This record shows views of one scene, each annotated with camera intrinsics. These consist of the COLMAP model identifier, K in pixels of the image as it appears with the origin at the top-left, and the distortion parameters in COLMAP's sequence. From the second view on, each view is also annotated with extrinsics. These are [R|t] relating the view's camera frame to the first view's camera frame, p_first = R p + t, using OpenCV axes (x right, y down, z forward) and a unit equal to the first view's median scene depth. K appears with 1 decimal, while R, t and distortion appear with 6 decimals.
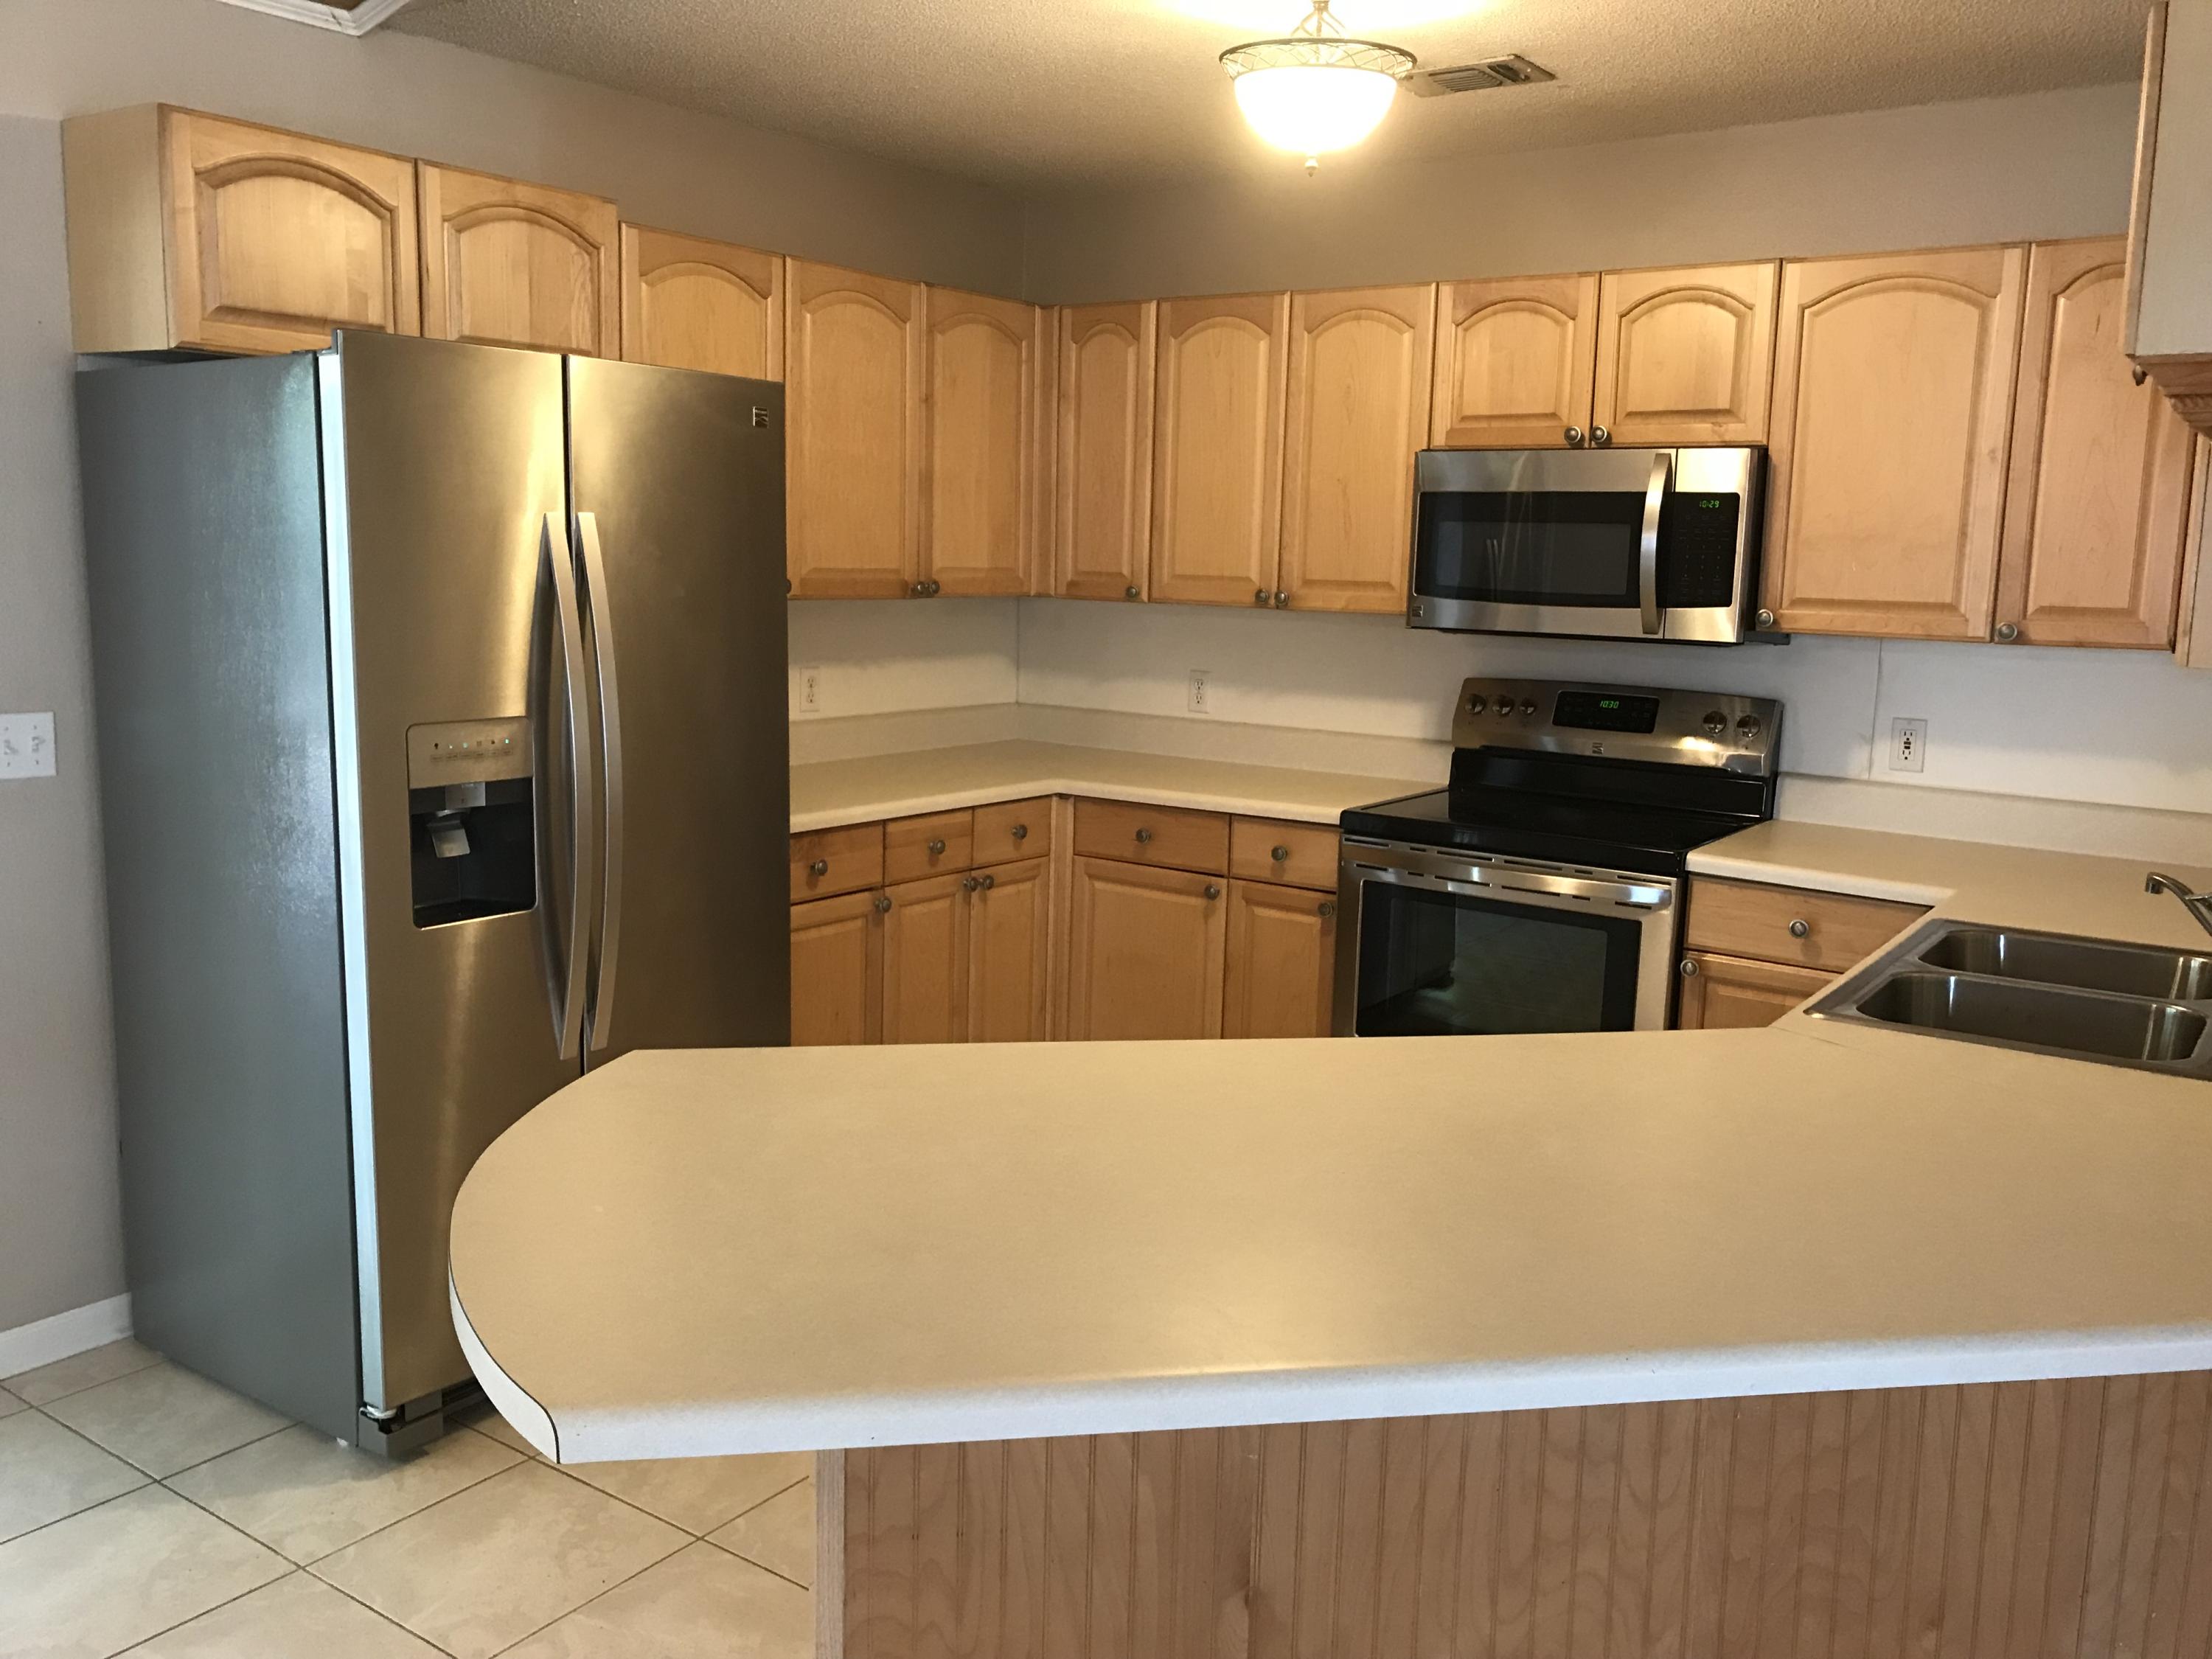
lens RADIAL K [[1815.3, 0, 1106.0], [0, 1815.3, 829.5], [0, 0, 1]] dist [0.005550, -0.010151]
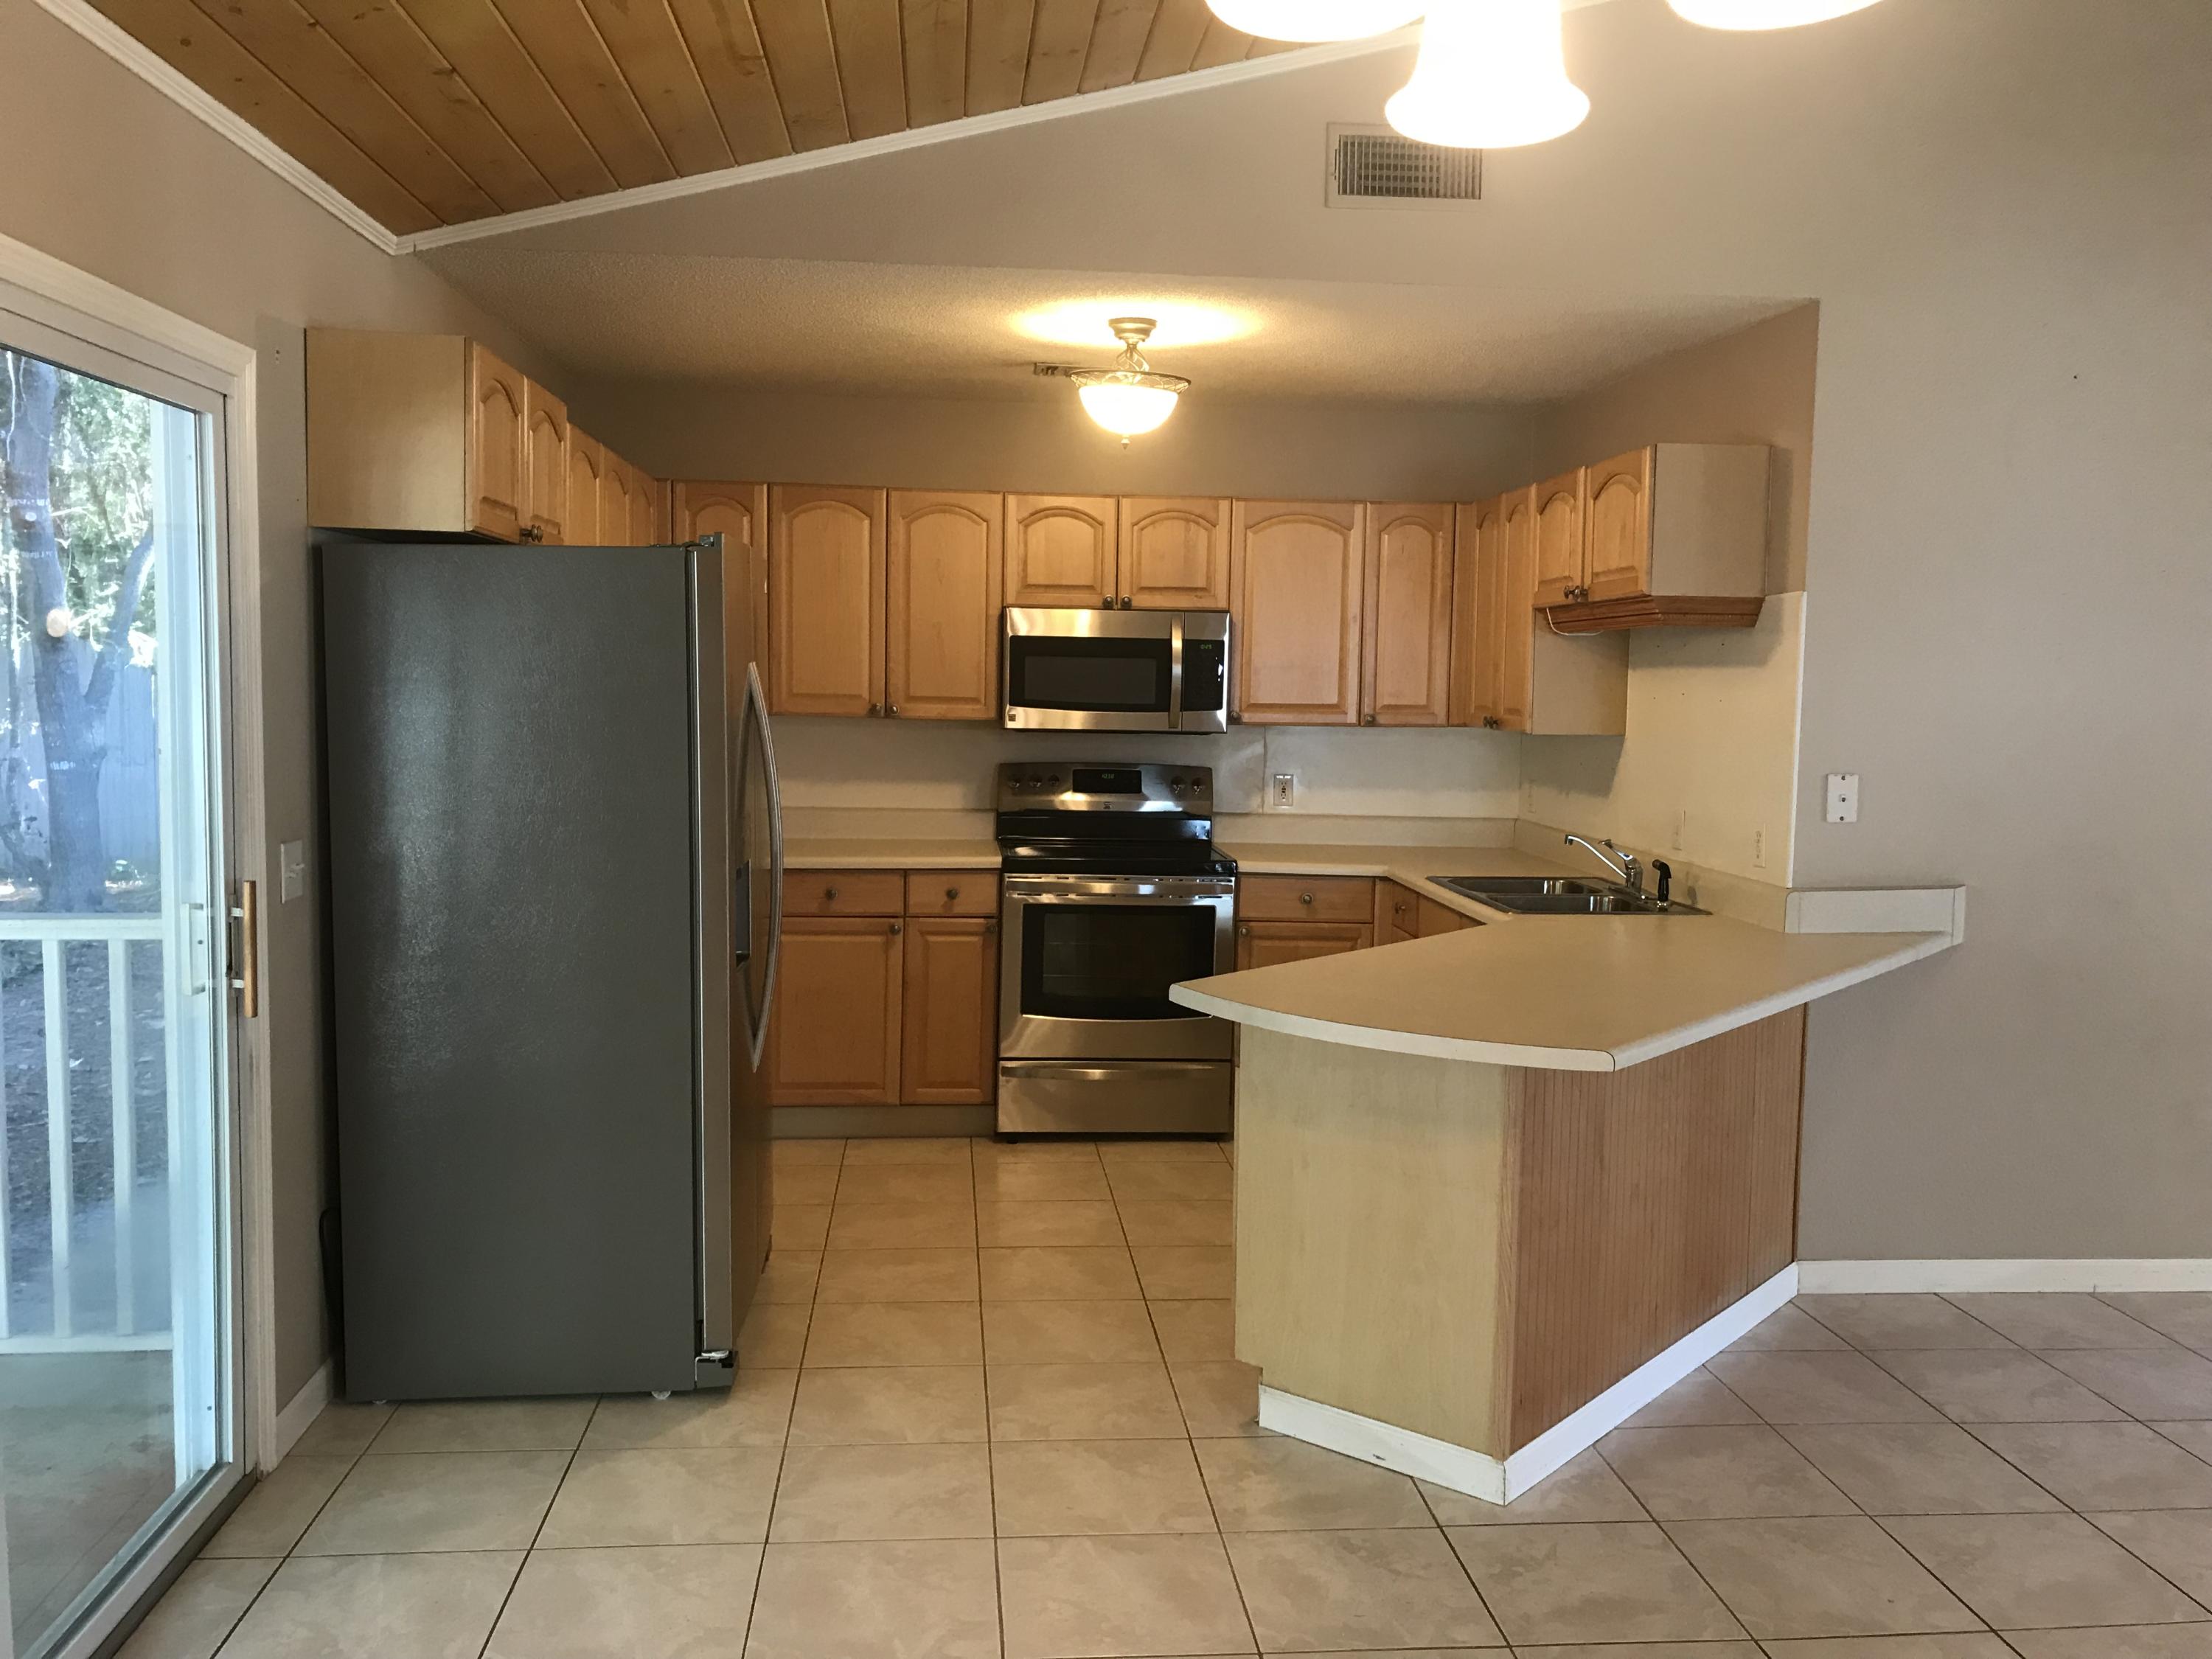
lens RADIAL K [[1809.3, 0, 1106.0], [0, 1809.3, 829.5], [0, 0, 1]] dist [0.018143, -0.005973]
pose [[0.763770, -0.068301, 0.641865, -0.710981], [0.100826, 0.994804, -0.014118, -0.004340], [-0.637566, 0.075500, 0.766687, -0.142489]]
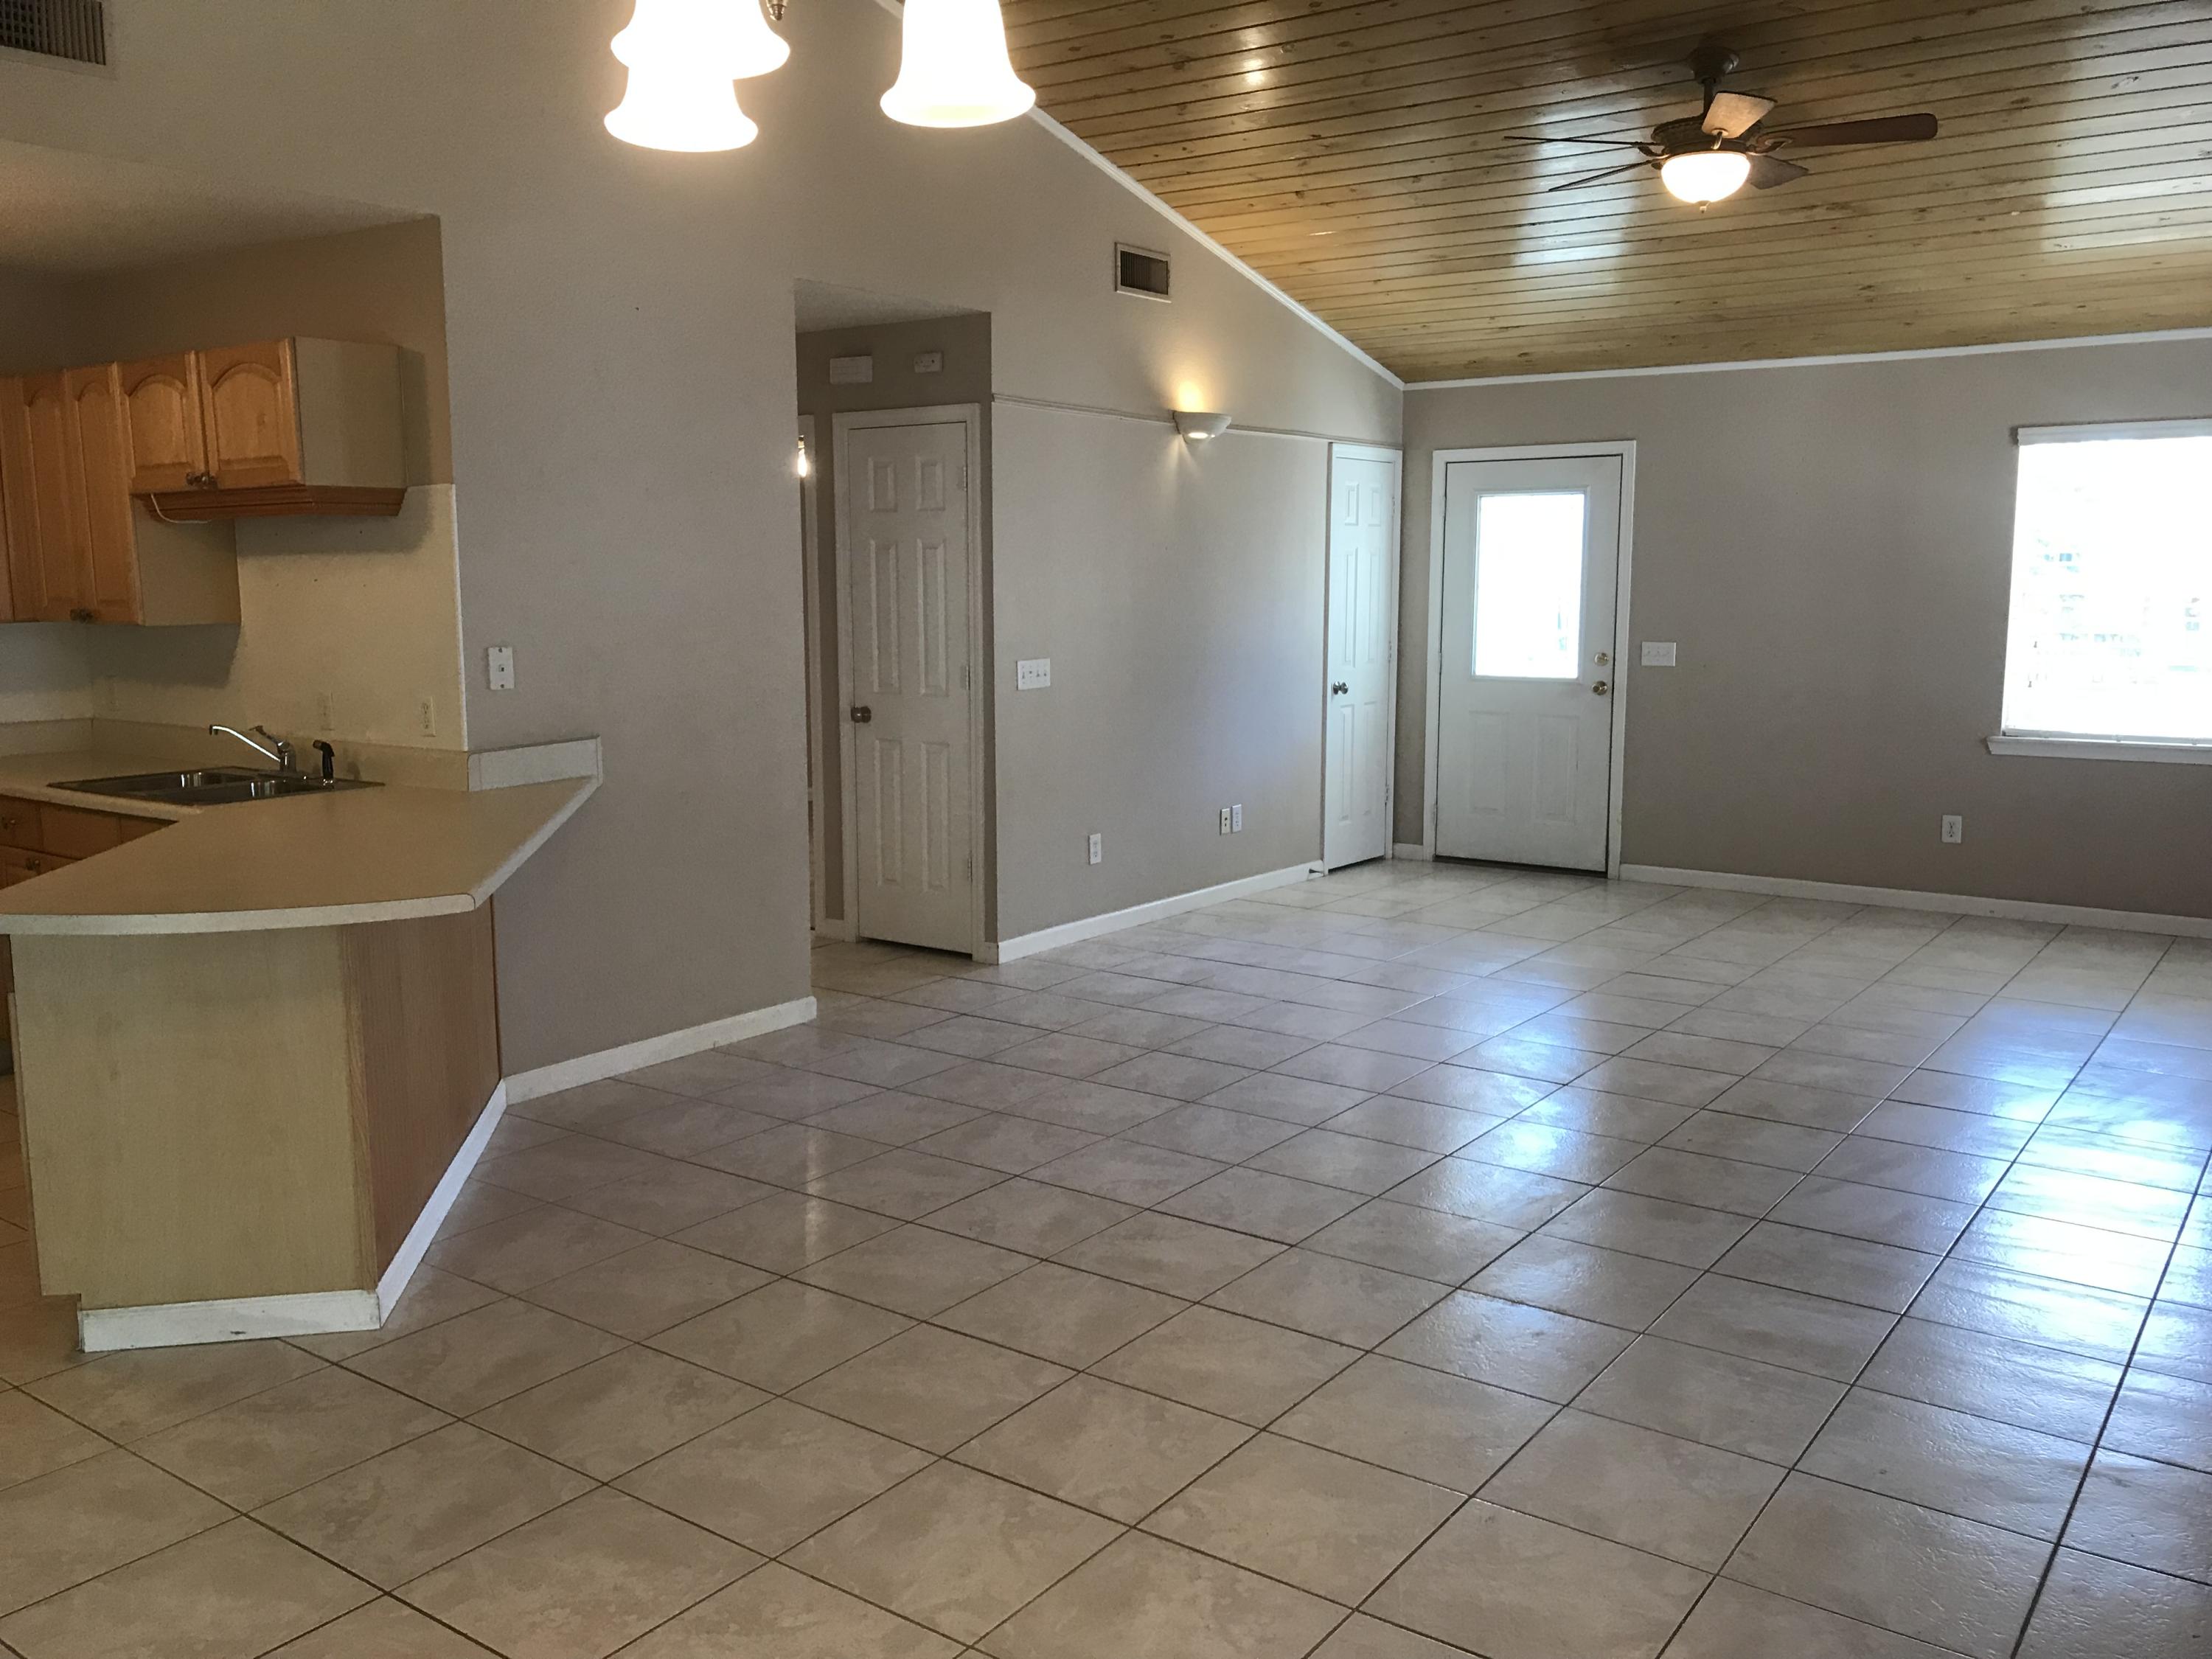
lens RADIAL K [[1809.3, 0, 1106.0], [0, 1809.3, 829.5], [0, 0, 1]] dist [0.018143, -0.005973]
pose [[0.018081, -0.169198, 0.985416, -0.909342], [0.158043, 0.973670, 0.164281, -0.025265], [-0.987267, 0.152768, 0.044346, -0.034229]]
